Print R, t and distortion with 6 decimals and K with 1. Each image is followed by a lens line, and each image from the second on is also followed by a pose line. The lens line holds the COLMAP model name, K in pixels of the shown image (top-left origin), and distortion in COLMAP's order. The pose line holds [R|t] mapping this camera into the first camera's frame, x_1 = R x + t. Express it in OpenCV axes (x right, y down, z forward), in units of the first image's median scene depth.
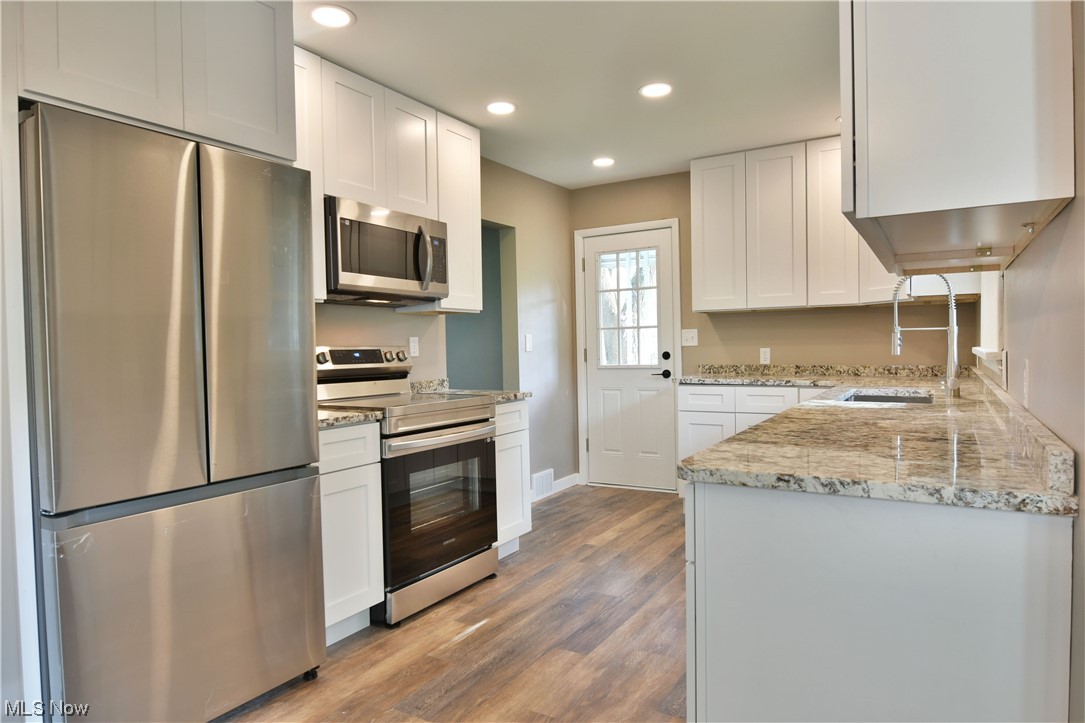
lens RADIAL K [[641.3, 0, 542.5], [0, 641.3, 361.5], [0, 0, 1]] dist [-0.002535, -0.000056]
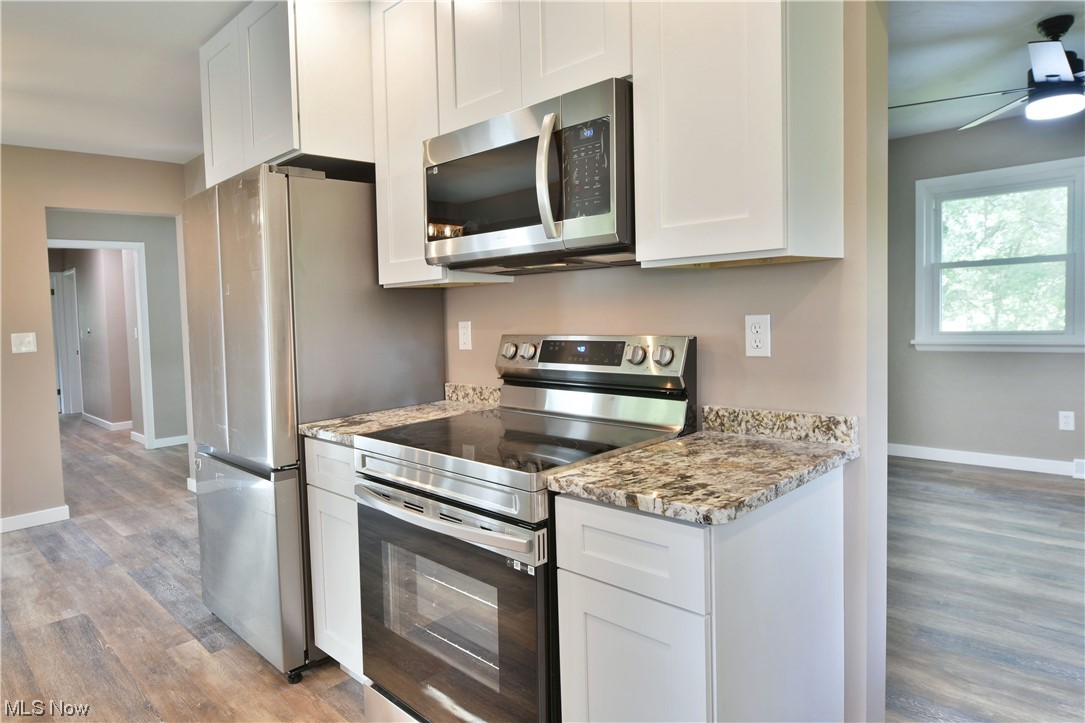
lens RADIAL K [[663.0, 0, 545.7], [0, 663.0, 334.7], [0, 0, 1]] dist [-0.001007, -0.000342]
pose [[-0.232003, 0.074444, -0.969862, 0.349284], [0.026518, 0.997181, 0.070198, -0.071315], [0.972353, -0.009432, -0.233323, 1.123782]]
